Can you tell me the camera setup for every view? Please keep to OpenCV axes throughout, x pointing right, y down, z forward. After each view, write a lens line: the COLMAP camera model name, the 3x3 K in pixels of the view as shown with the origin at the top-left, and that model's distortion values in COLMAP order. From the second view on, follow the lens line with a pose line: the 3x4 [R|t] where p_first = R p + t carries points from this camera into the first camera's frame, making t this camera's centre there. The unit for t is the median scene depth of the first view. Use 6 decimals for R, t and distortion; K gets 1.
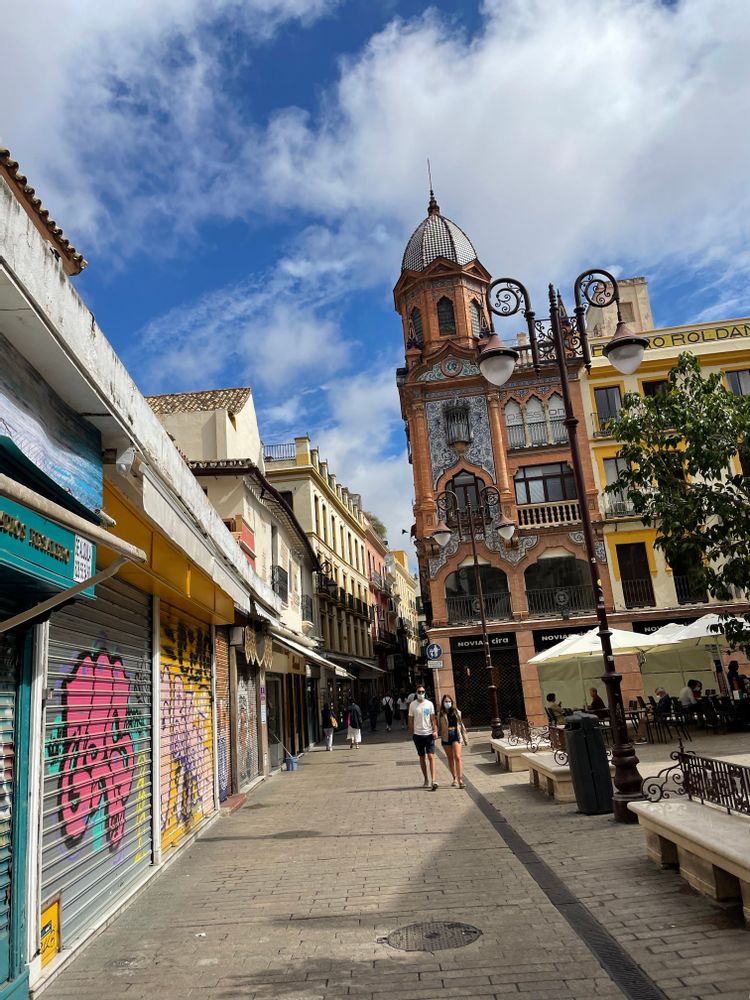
lens RADIAL K [[760.3, 0, 375.0], [0, 760.3, 500.0], [0, 0, 1]] dist [0.012812, 0.001700]
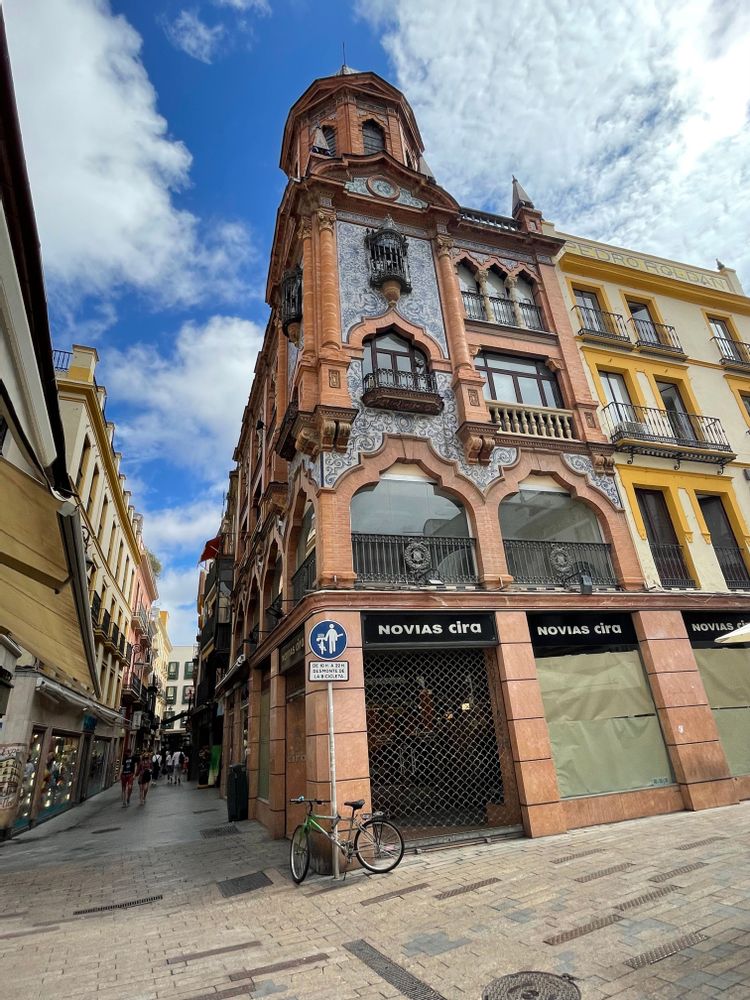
lens RADIAL K [[510.7, 0, 375.0], [0, 510.7, 500.0], [0, 0, 1]] dist [-0.004159, -0.000636]
pose [[0.900612, 0.193792, 0.389029, -0.020931], [-0.102765, 0.964660, -0.242633, 0.188010], [-0.422301, 0.178540, 0.888699, 0.721563]]
